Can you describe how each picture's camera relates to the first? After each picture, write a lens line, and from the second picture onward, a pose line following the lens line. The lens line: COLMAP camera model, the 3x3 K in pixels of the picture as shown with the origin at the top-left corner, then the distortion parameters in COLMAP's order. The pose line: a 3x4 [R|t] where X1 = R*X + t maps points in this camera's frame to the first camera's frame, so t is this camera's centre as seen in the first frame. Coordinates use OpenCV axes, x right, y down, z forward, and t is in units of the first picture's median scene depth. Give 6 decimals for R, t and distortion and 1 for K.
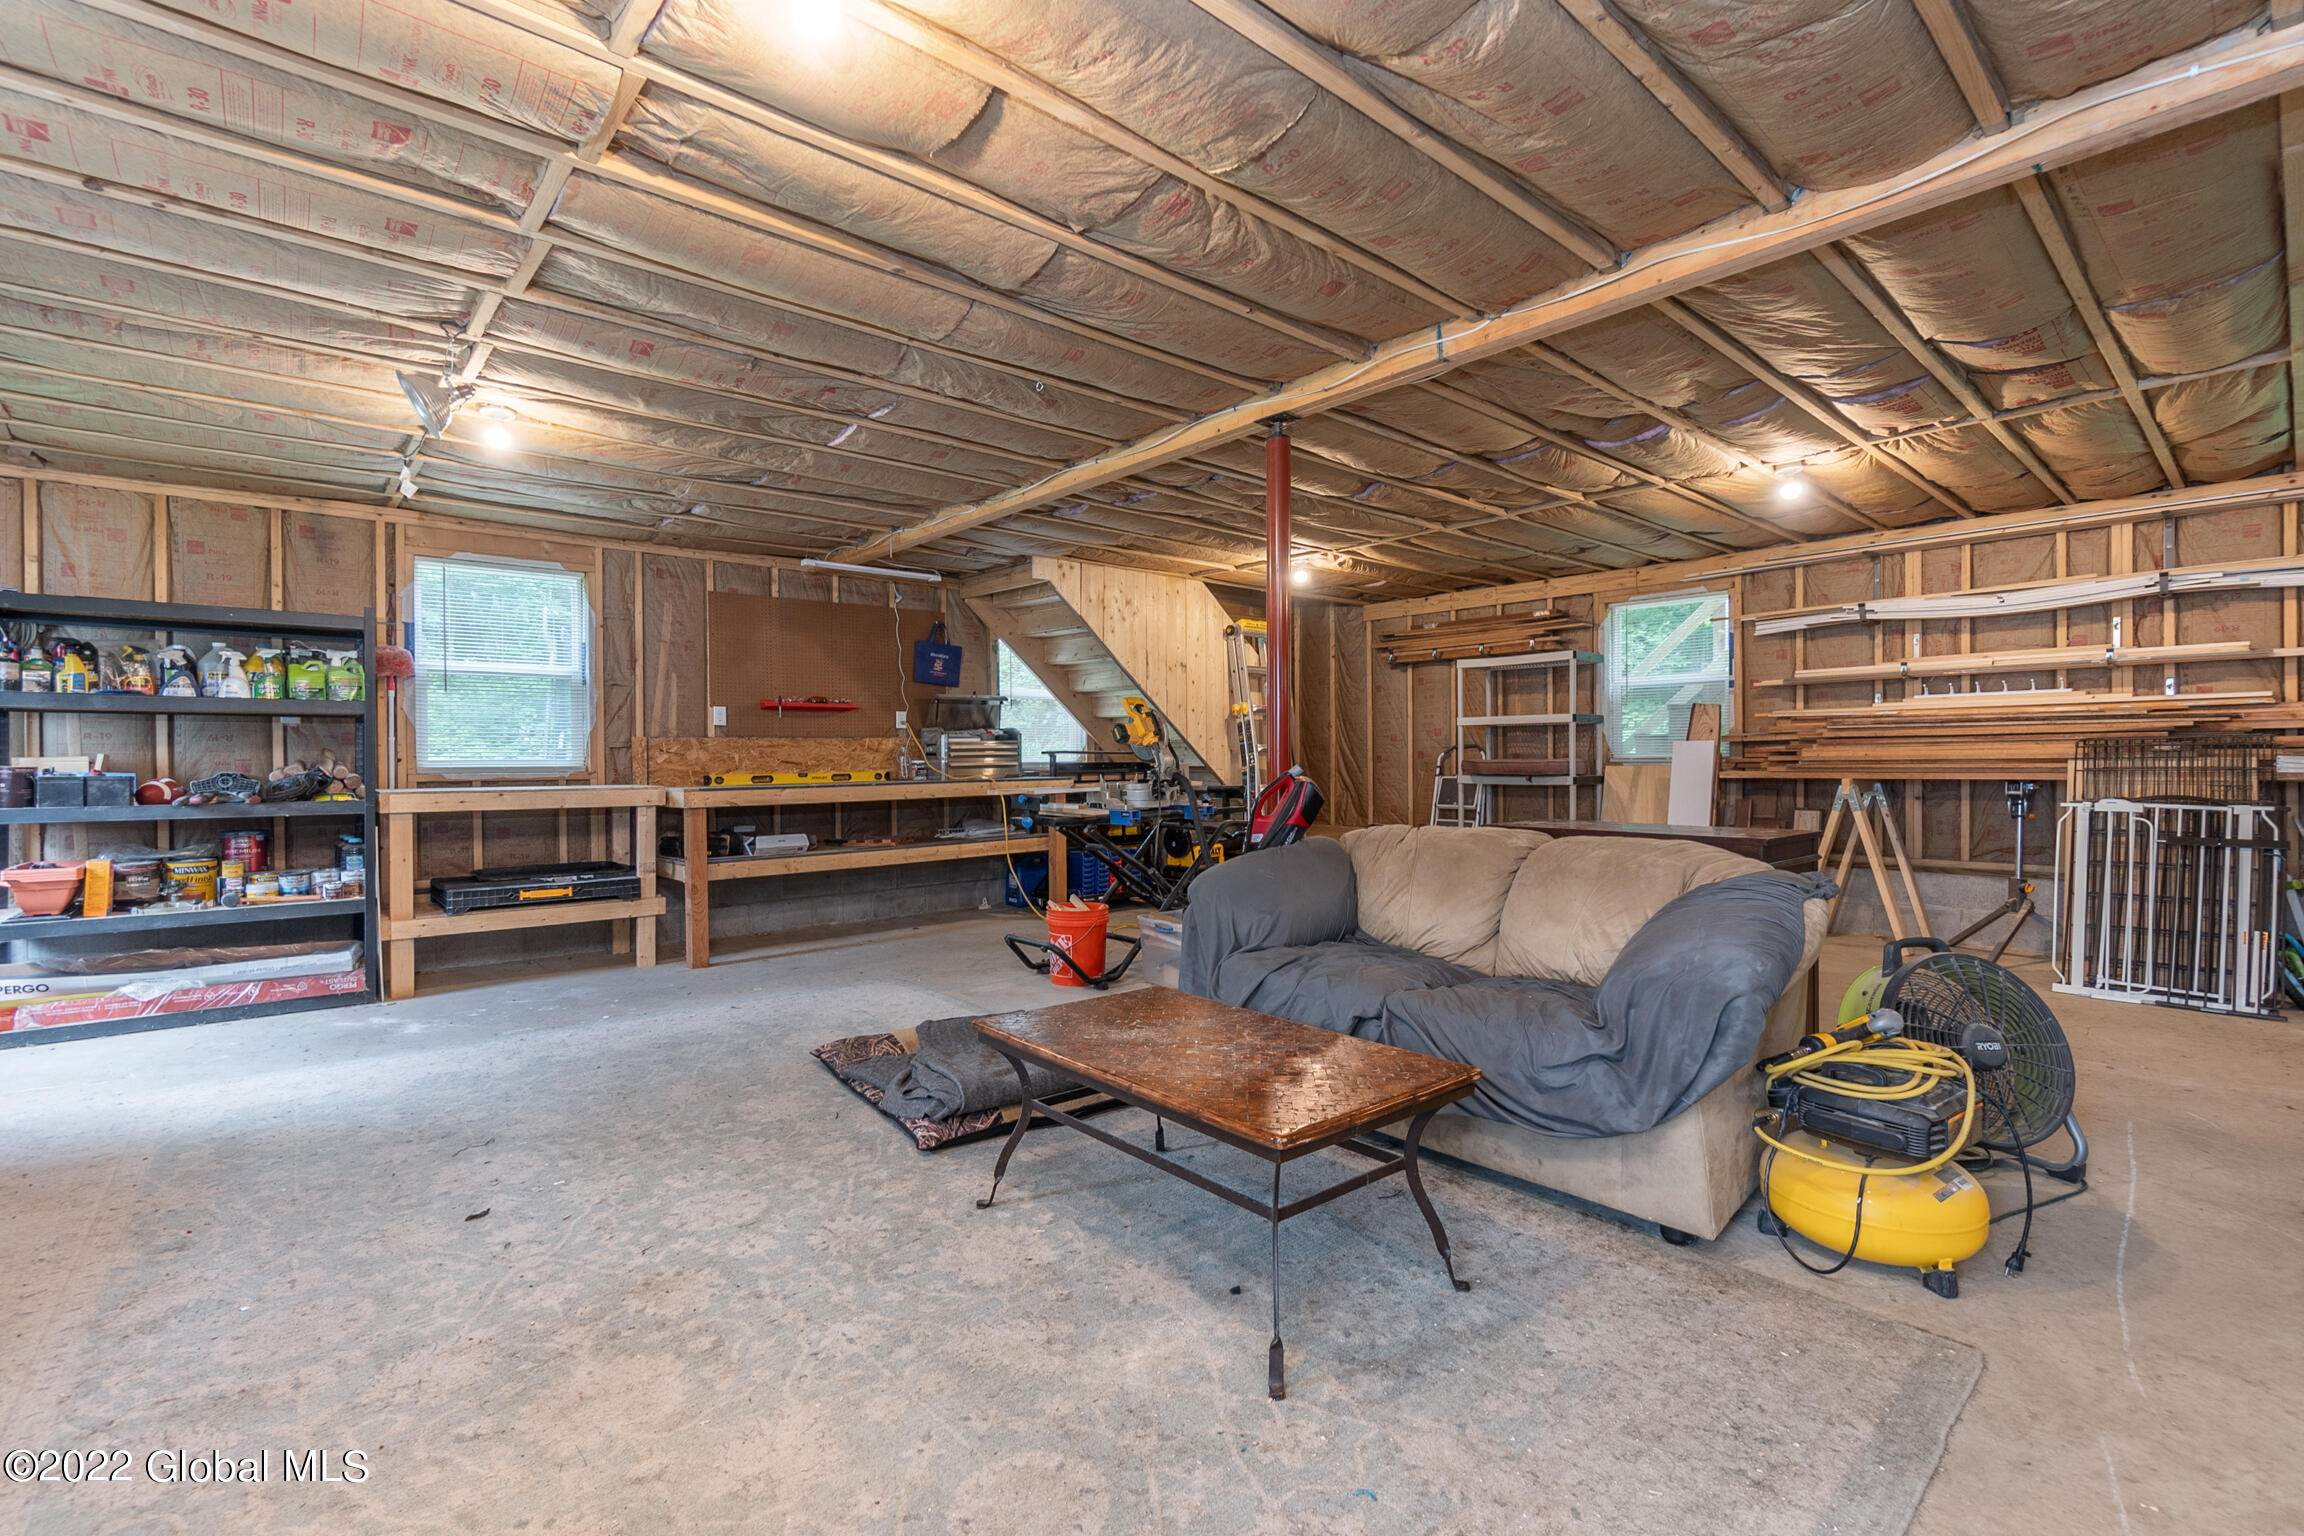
lens RADIAL K [[1009.3, 0, 1156.9], [0, 1009.3, 765.9], [0, 0, 1]] dist [-0.002355, 0.000081]
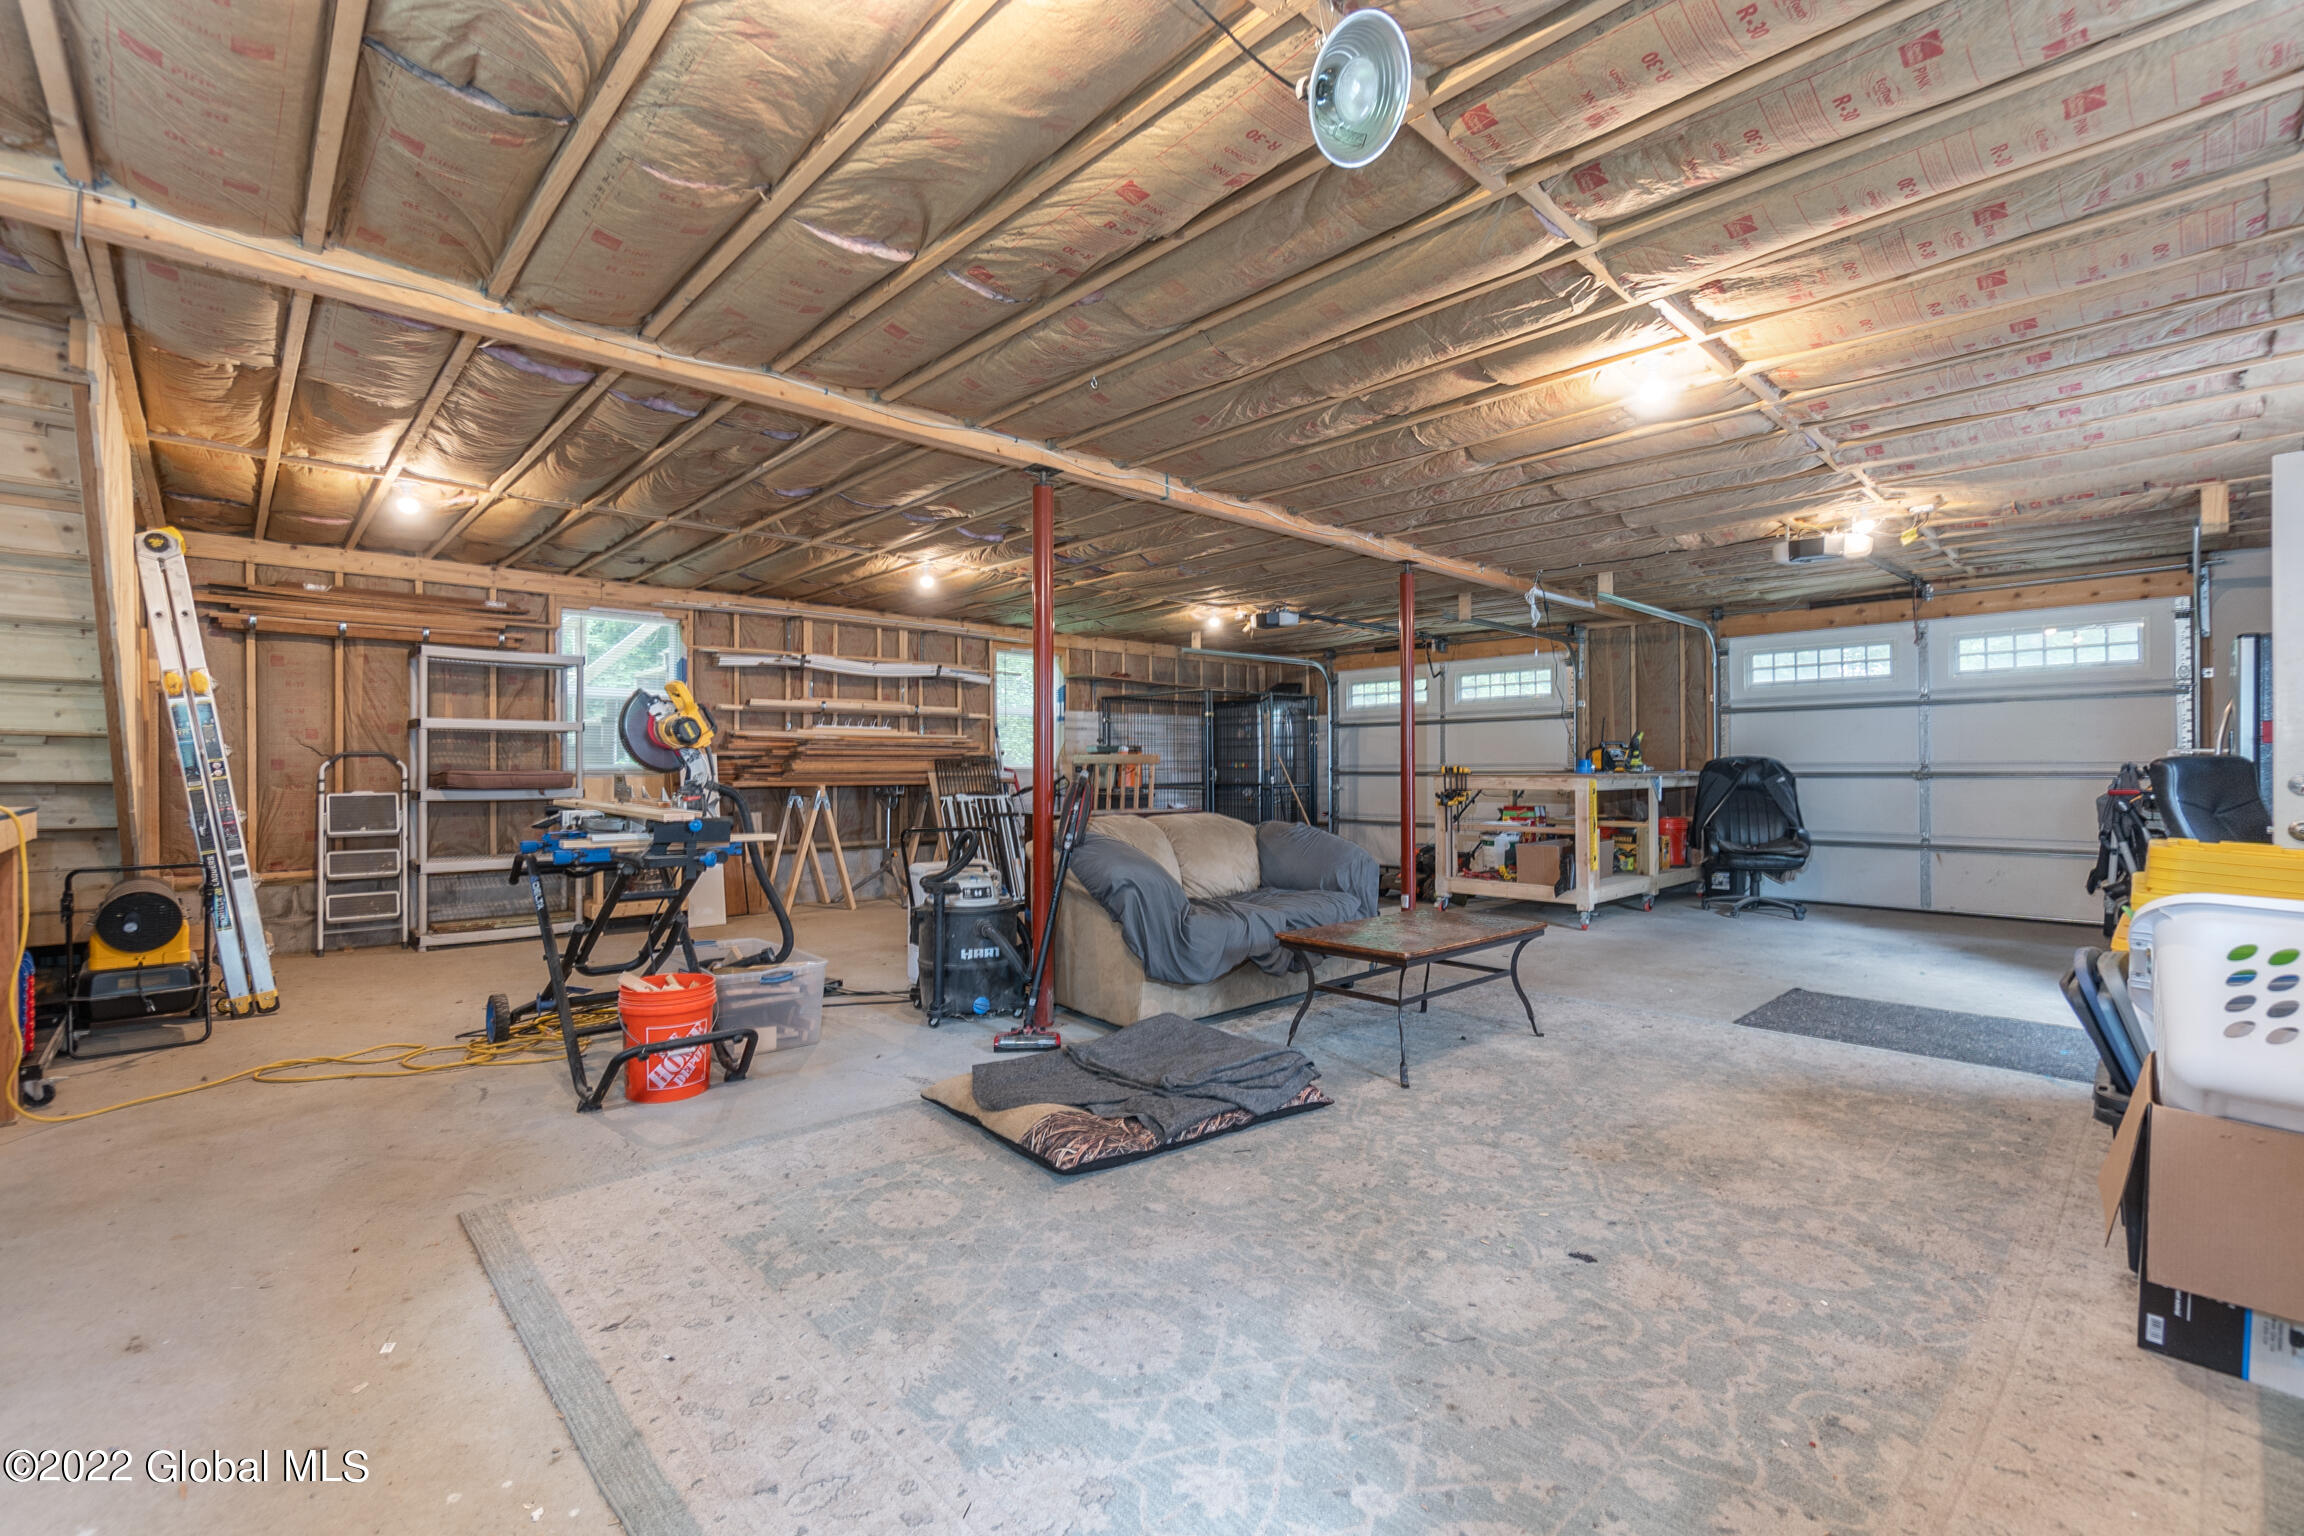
lens RADIAL K [[1009.3, 0, 1156.9], [0, 1009.3, 765.9], [0, 0, 1]] dist [-0.002355, 0.000081]
pose [[-0.040384, 0.008896, 0.999145, -1.023171], [0.008715, 0.999925, -0.008551, 0.002600], [-0.999146, 0.008362, -0.040459, 0.921424]]
